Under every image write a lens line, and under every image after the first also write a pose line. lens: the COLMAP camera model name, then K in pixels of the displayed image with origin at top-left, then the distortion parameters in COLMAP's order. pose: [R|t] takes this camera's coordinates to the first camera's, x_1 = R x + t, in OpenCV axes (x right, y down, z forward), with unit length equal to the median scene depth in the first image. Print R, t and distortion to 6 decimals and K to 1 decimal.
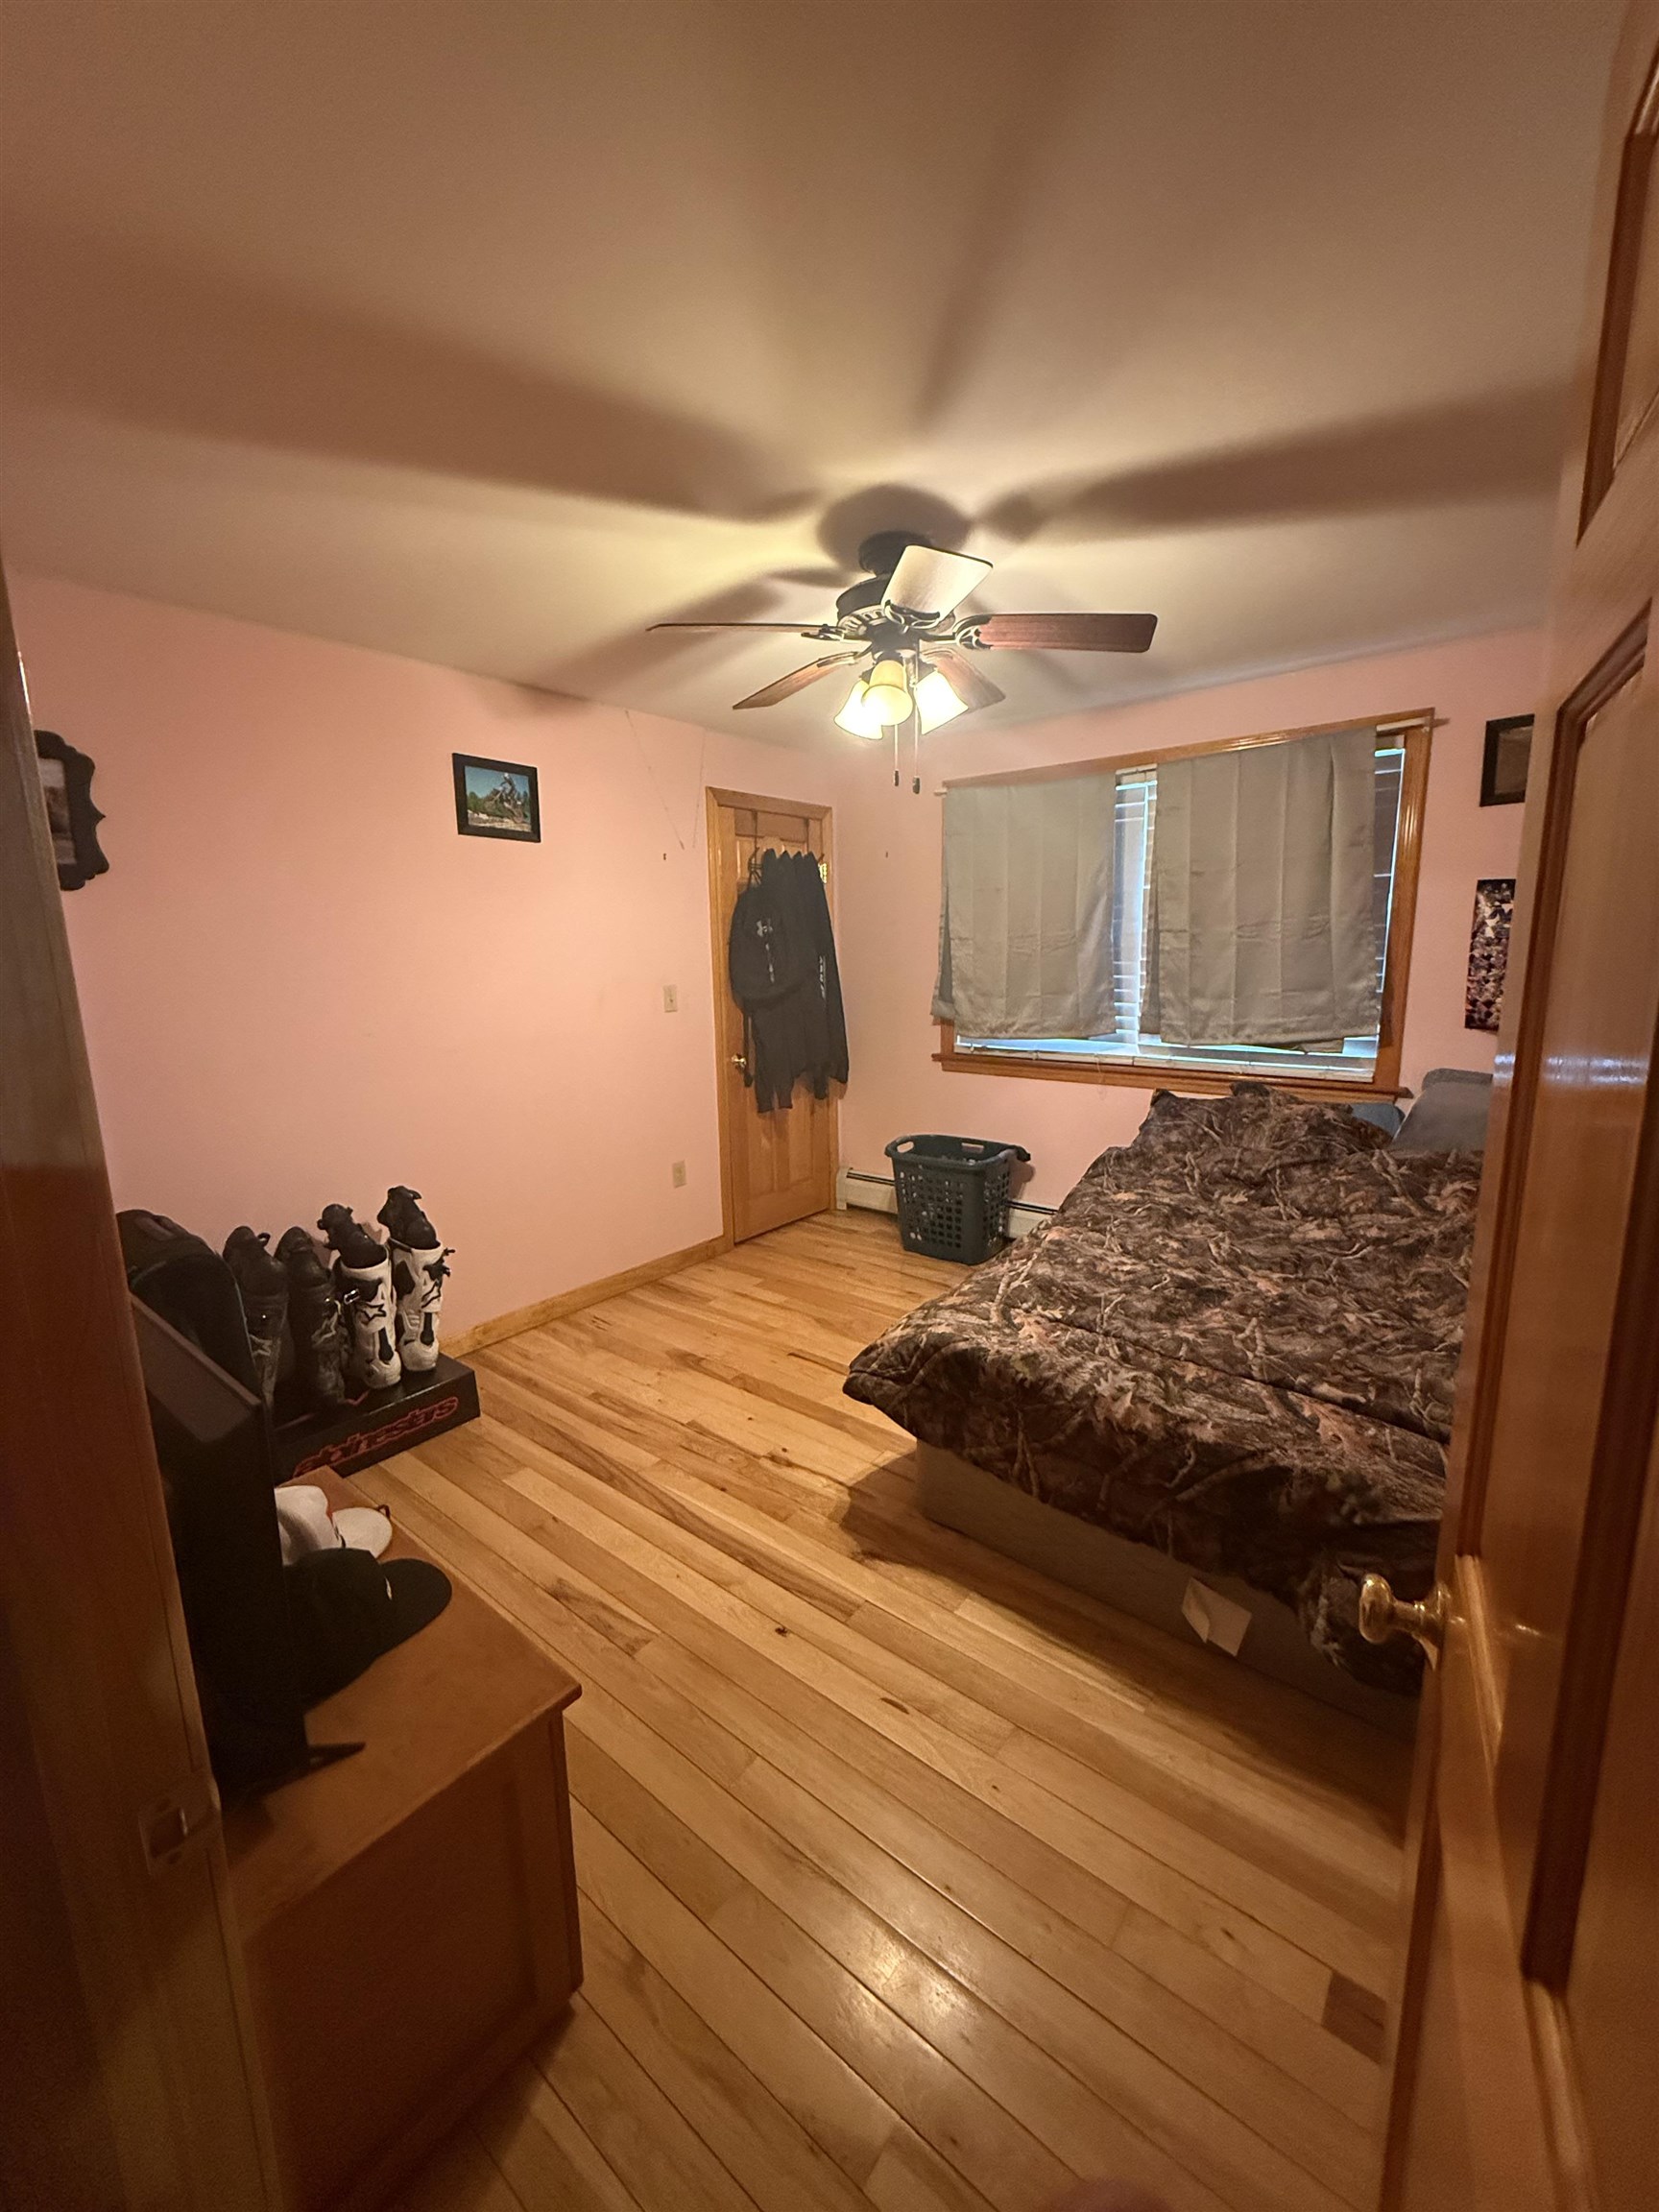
lens RADIAL K [[875.5, 0, 825.2], [0, 875.5, 1104.1], [0, 0, 1]] dist [0.001371, 0.000260]
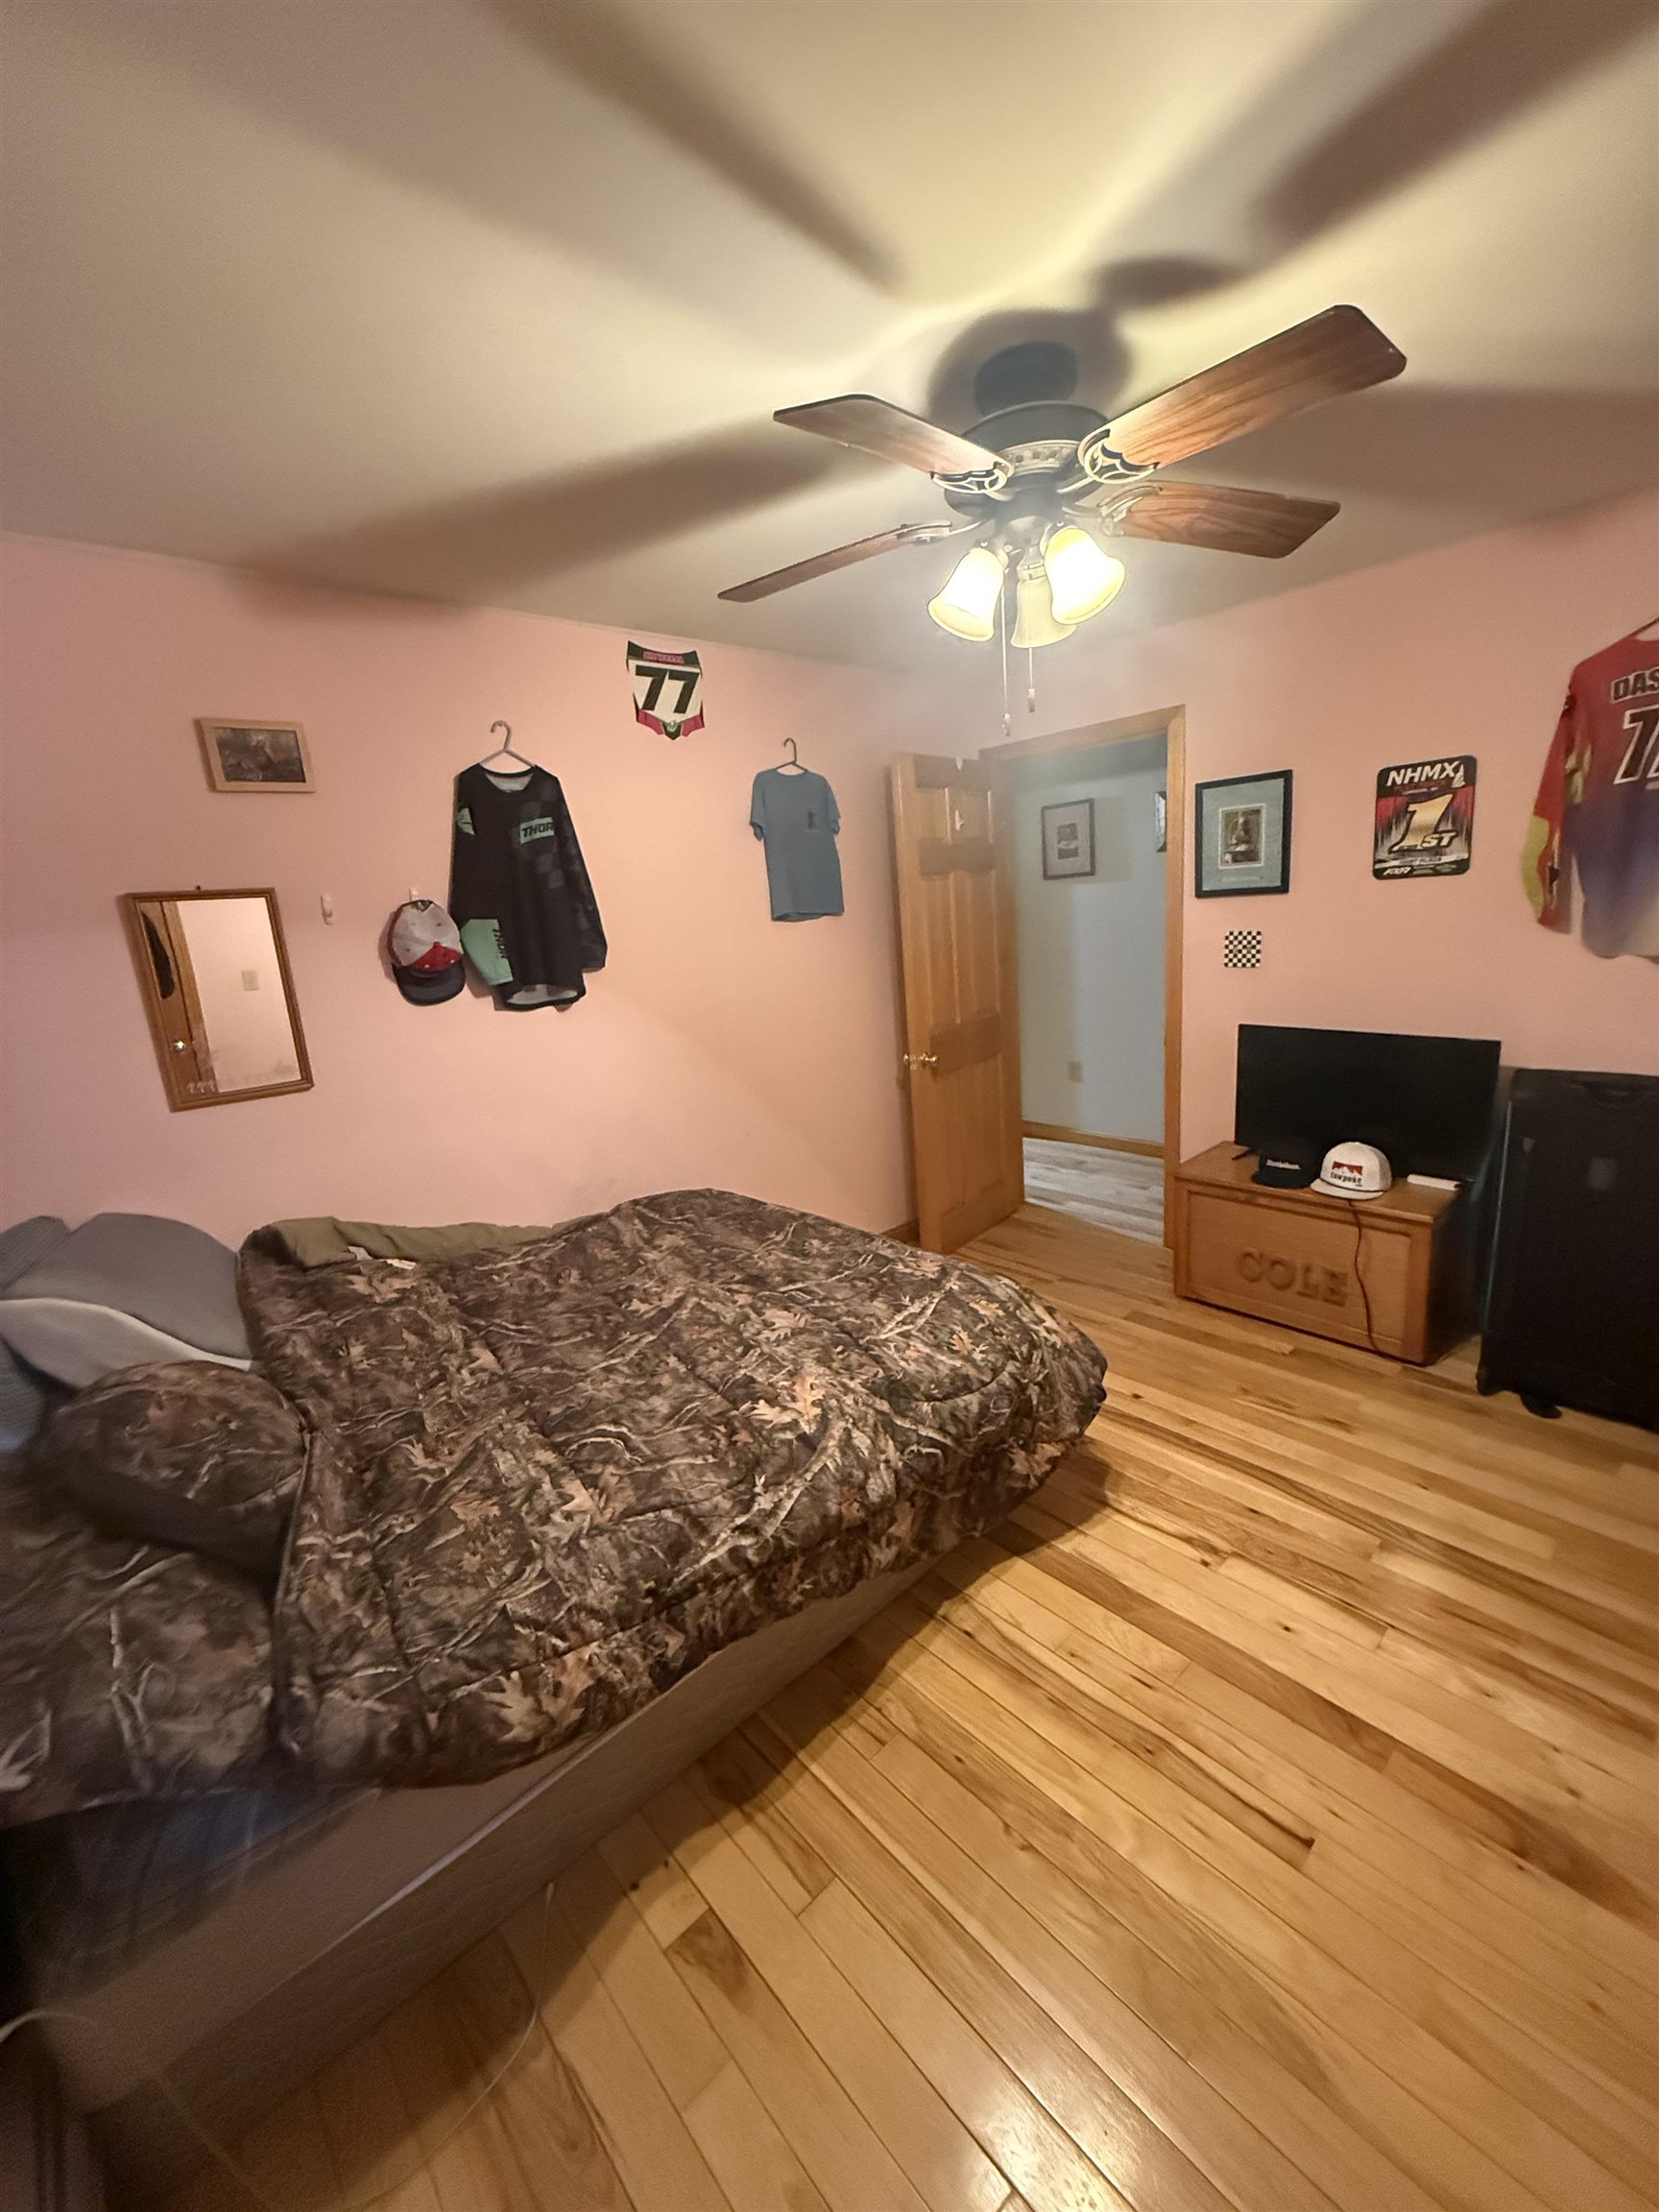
lens RADIAL K [[875.5, 0, 825.2], [0, 875.5, 1104.1], [0, 0, 1]] dist [0.001371, 0.000260]
pose [[-0.983221, 0.059224, 0.172538, 0.134071], [0.120955, 0.919674, 0.373590, -0.327187], [-0.136554, 0.388191, -0.911406, 1.685922]]
